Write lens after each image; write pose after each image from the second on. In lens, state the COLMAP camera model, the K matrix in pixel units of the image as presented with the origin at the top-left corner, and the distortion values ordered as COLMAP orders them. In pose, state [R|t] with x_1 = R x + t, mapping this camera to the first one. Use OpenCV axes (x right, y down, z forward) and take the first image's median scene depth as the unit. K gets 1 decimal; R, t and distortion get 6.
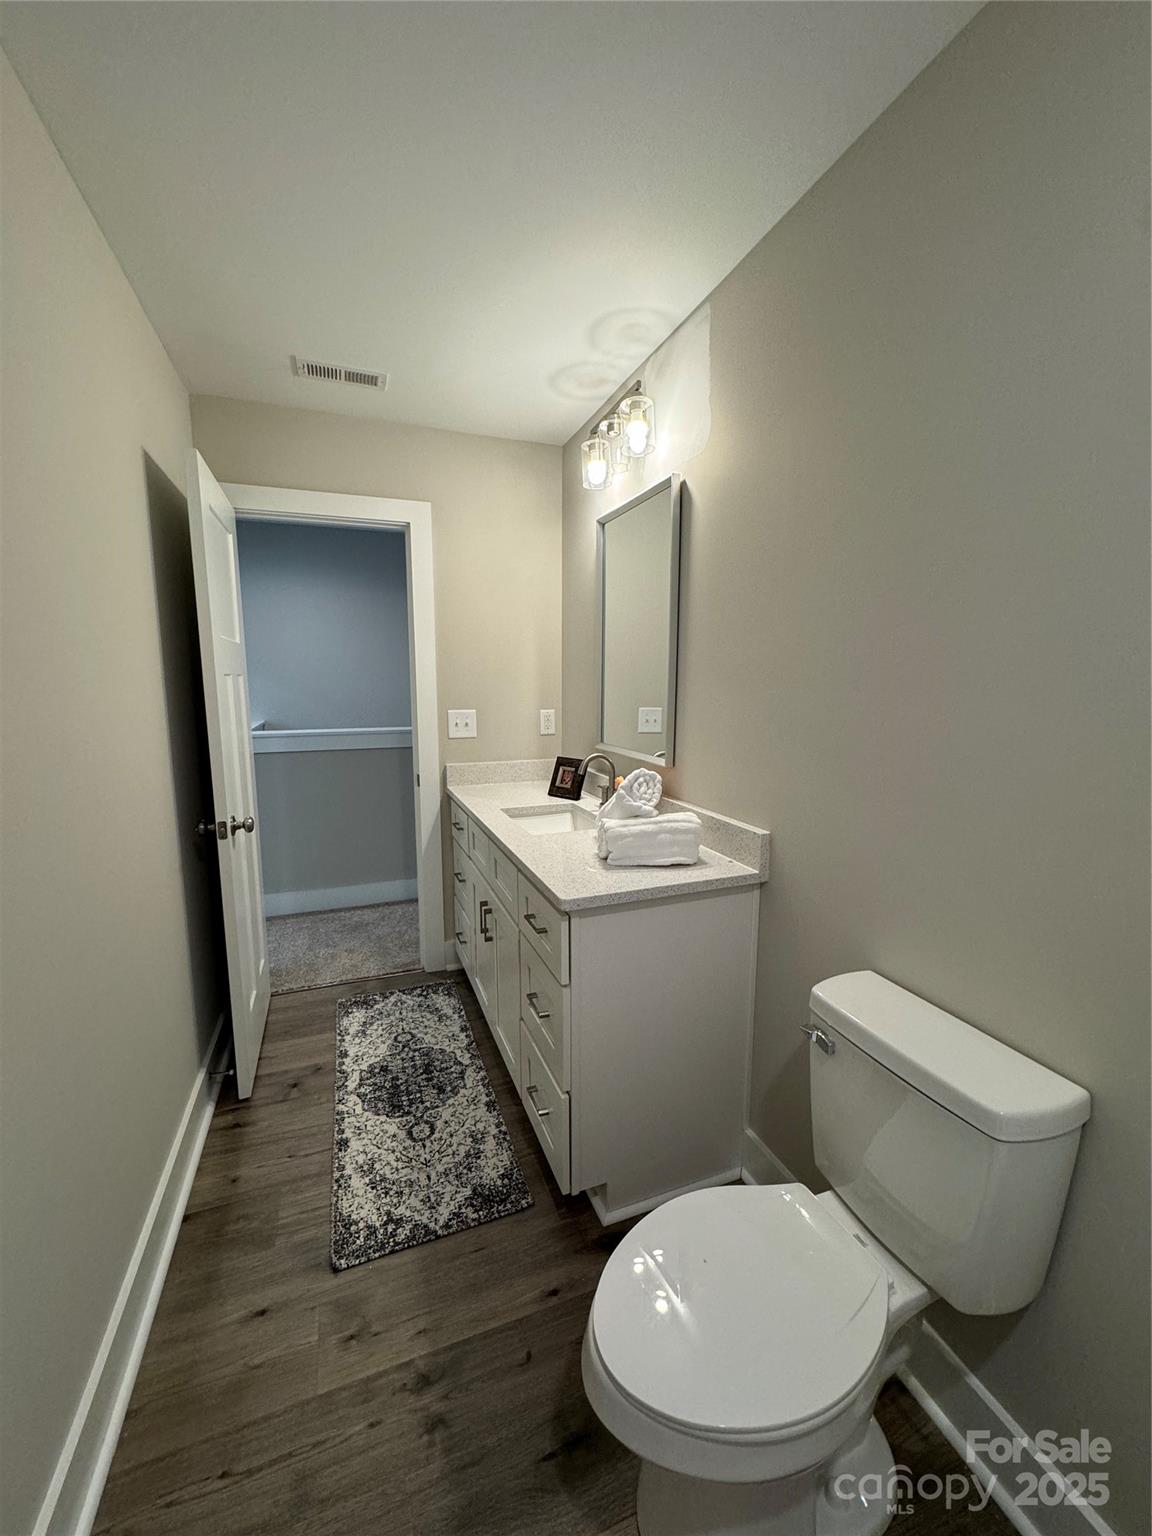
lens RADIAL K [[614.7, 0, 582.6], [0, 614.7, 768.4], [0, 0, 1]] dist [-0.000209, -0.000057]
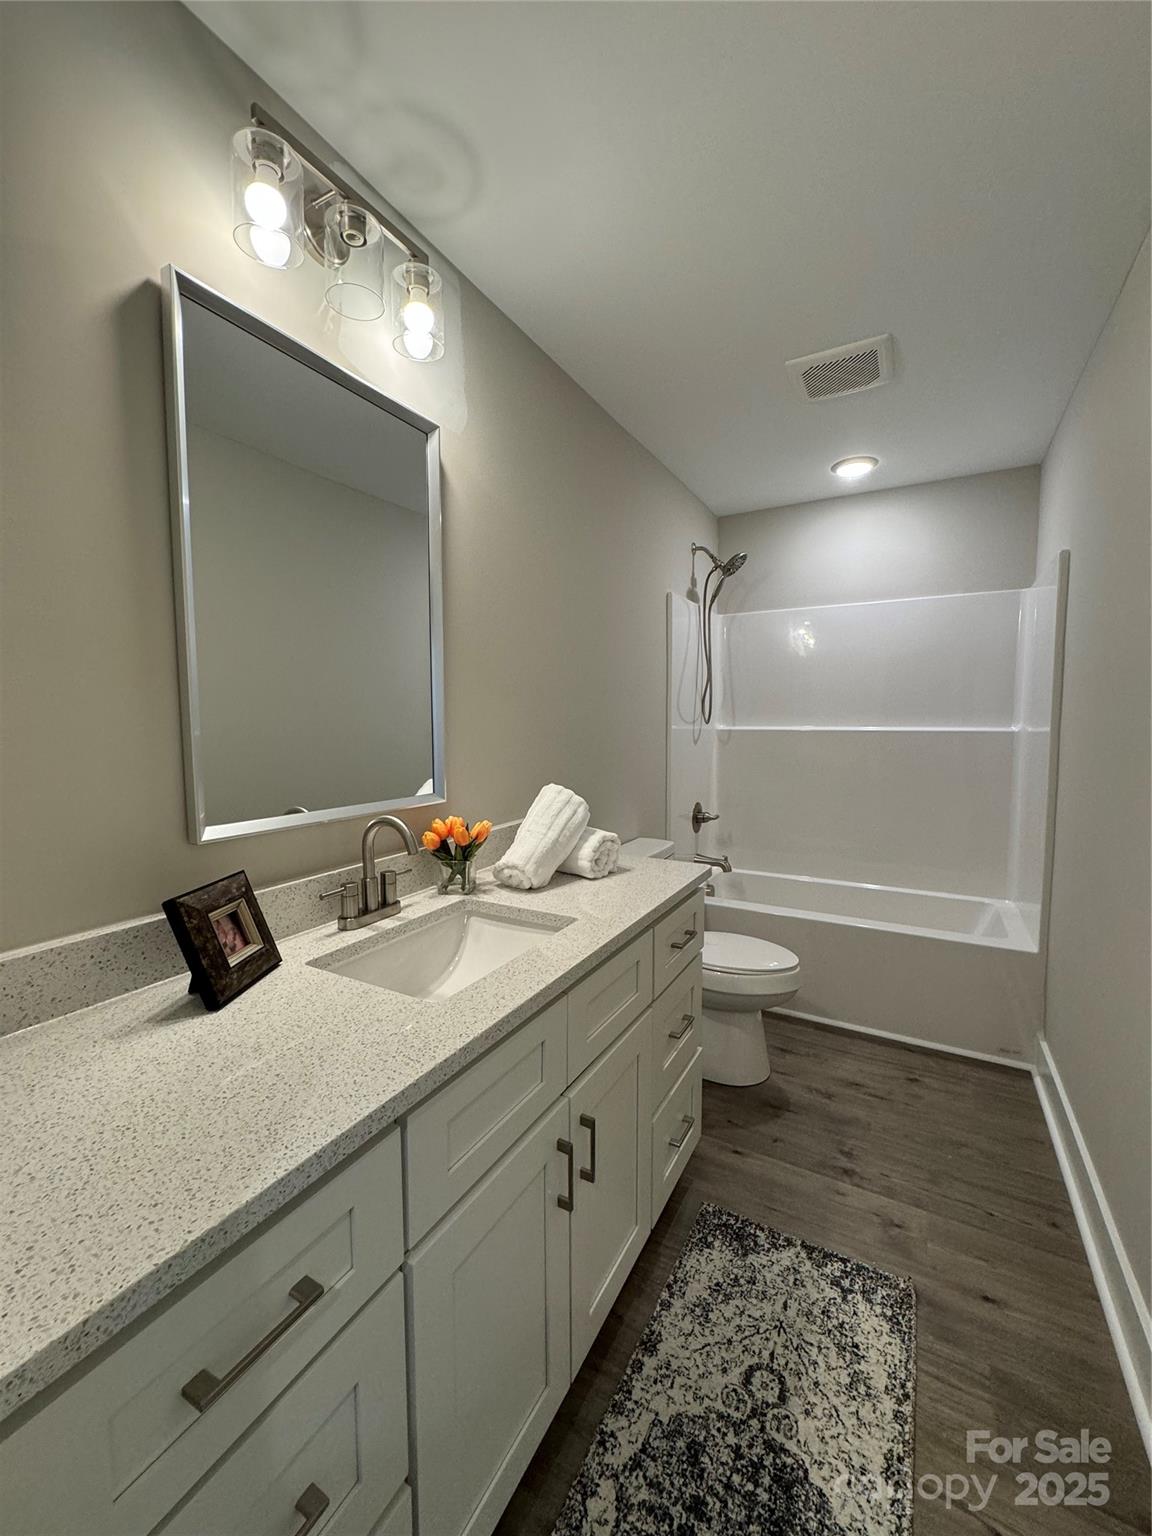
lens RADIAL K [[614.7, 0, 583.9], [0, 614.7, 763.0], [0, 0, 1]] dist [-0.000209, -0.000057]
pose [[-0.641177, -0.055693, 0.765369, -0.634012], [0.113922, 0.979404, 0.166704, -0.172674], [-0.758890, 0.194080, -0.621627, 1.514844]]
